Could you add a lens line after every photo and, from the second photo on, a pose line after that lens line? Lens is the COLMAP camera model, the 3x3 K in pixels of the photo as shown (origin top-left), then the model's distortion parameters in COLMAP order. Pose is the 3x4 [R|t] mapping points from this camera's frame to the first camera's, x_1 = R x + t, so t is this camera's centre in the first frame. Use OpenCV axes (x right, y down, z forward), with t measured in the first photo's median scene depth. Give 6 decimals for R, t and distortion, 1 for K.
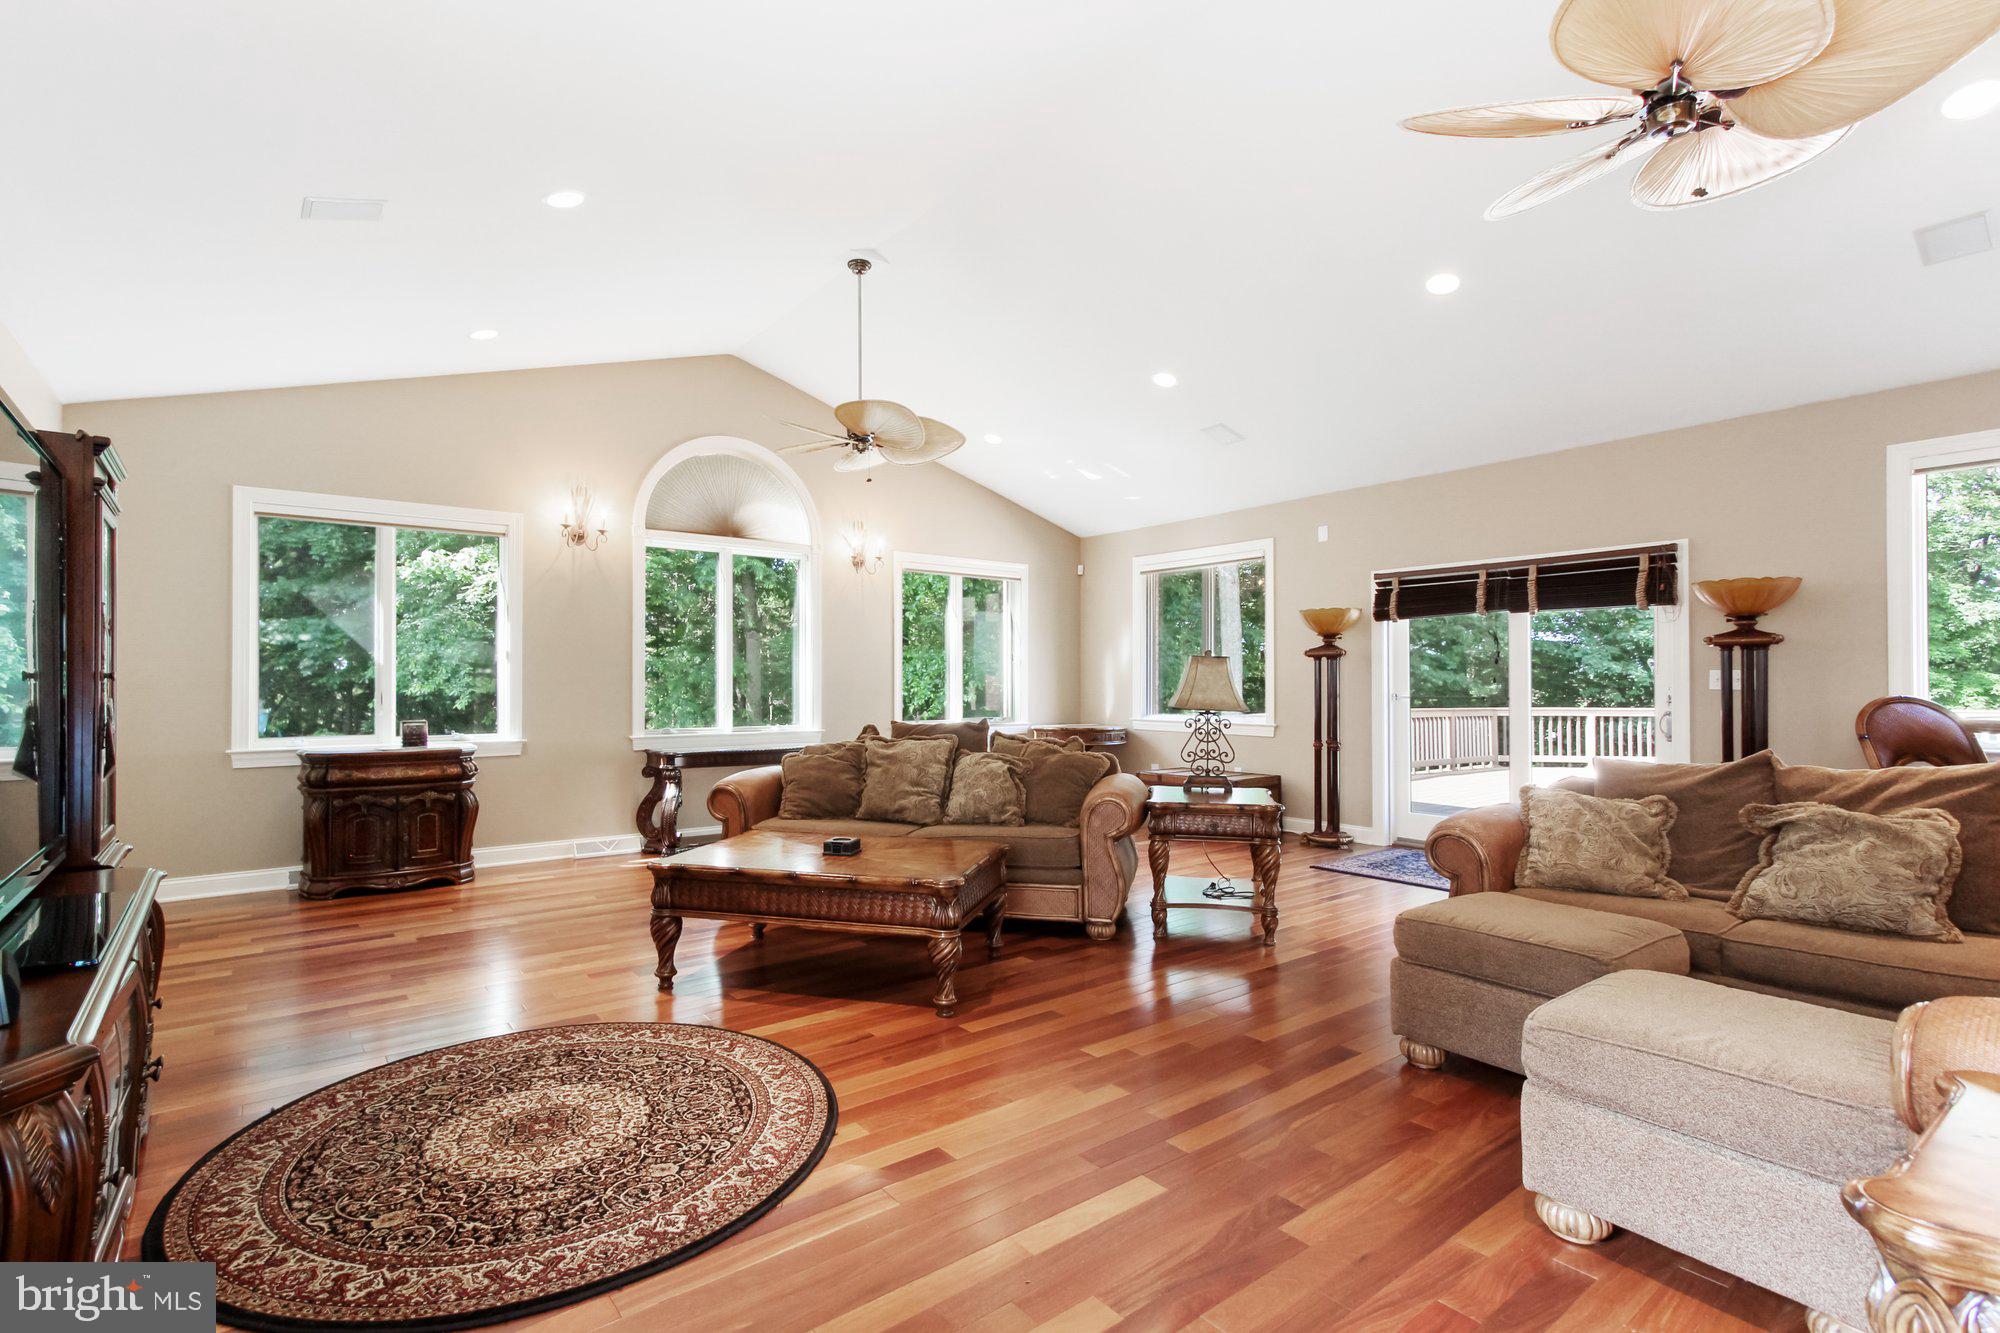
lens RADIAL K [[928.5, 0, 996.7], [0, 928.5, 673.7], [0, 0, 1]] dist [-0.005266, -0.001008]
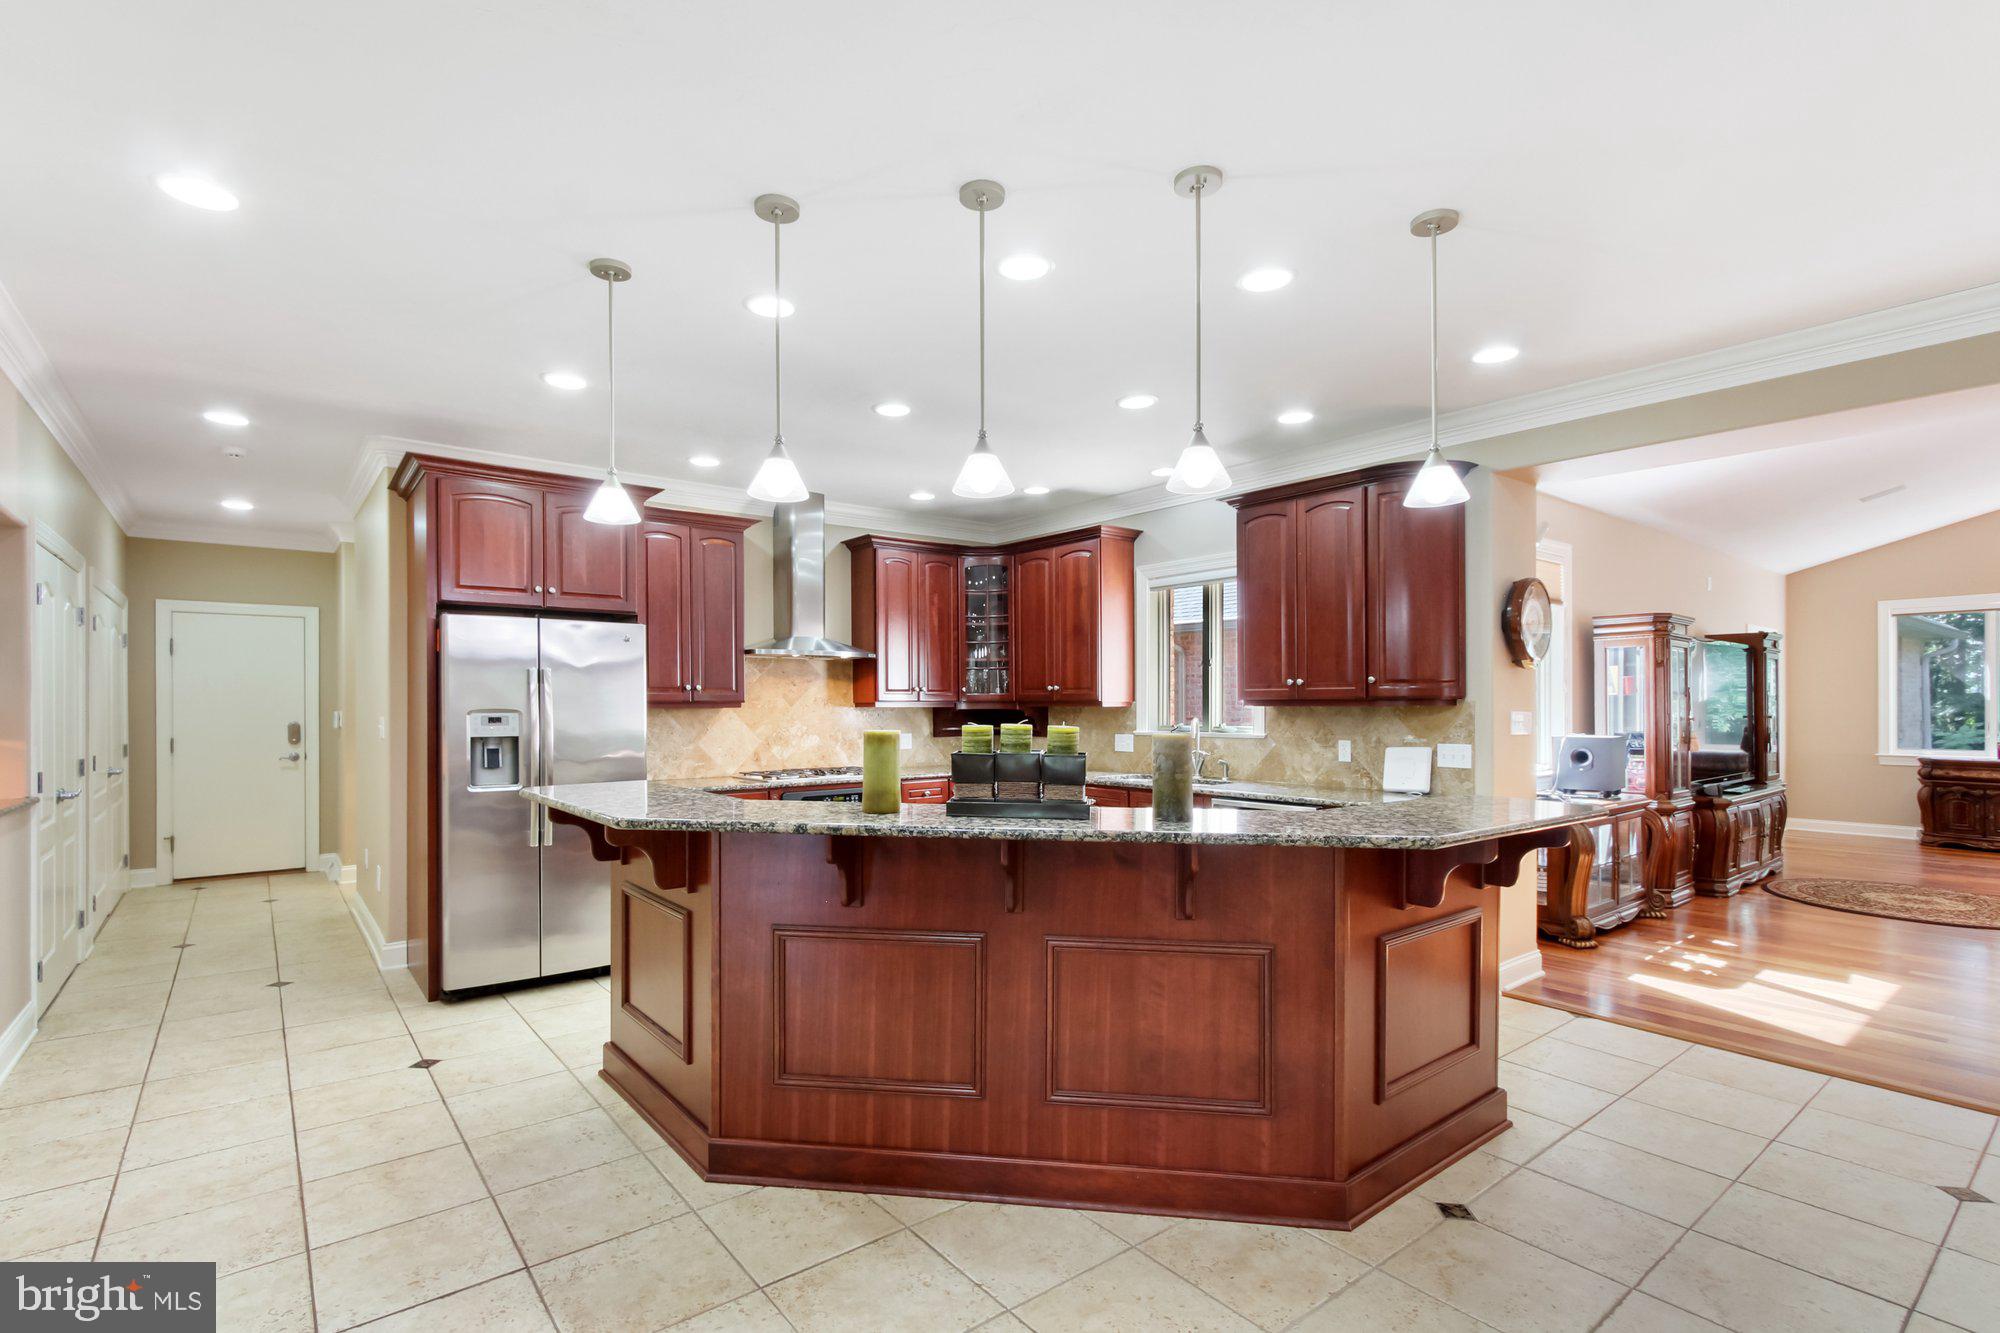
lens RADIAL K [[928.5, 0, 978.6], [0, 928.5, 702.8], [0, 0, 1]] dist [-0.005266, -0.001008]
pose [[-0.001701, 0.000191, -0.999999, 0.837437], [0.012706, 0.999919, 0.000169, -0.032282], [0.999918, -0.012706, -0.001704, -0.634688]]
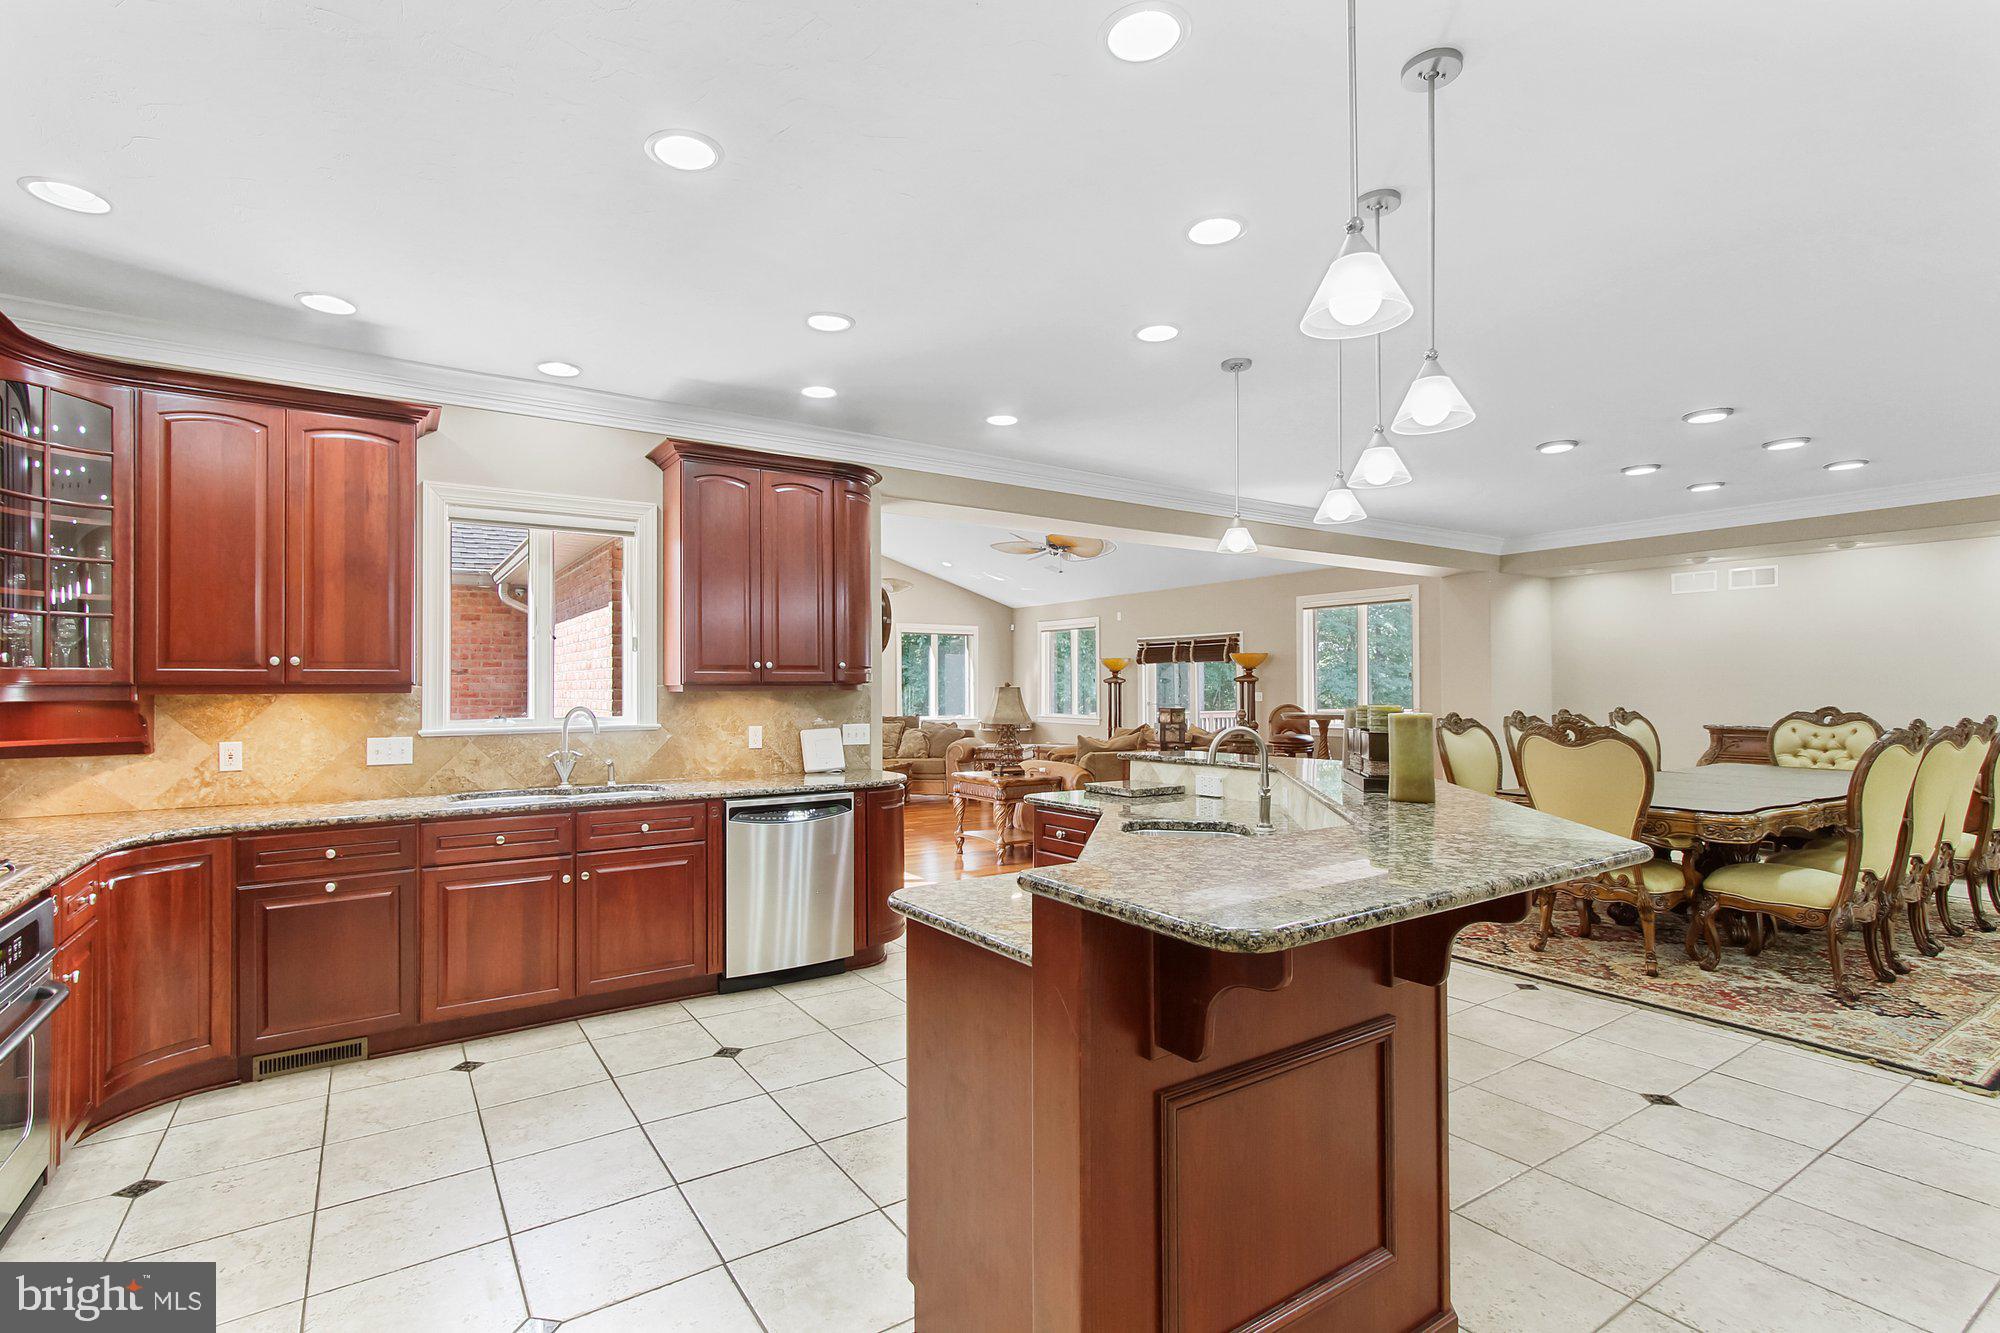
lens RADIAL K [[928.5, 0, 990.3], [0, 928.5, 678.5], [0, 0, 1]] dist [-0.005266, -0.001008]
pose [[0.996106, -0.002798, -0.088121, 0.311440], [0.002941, 0.999995, 0.001498, -0.036064], [0.088116, -0.001751, 0.996109, -1.069931]]
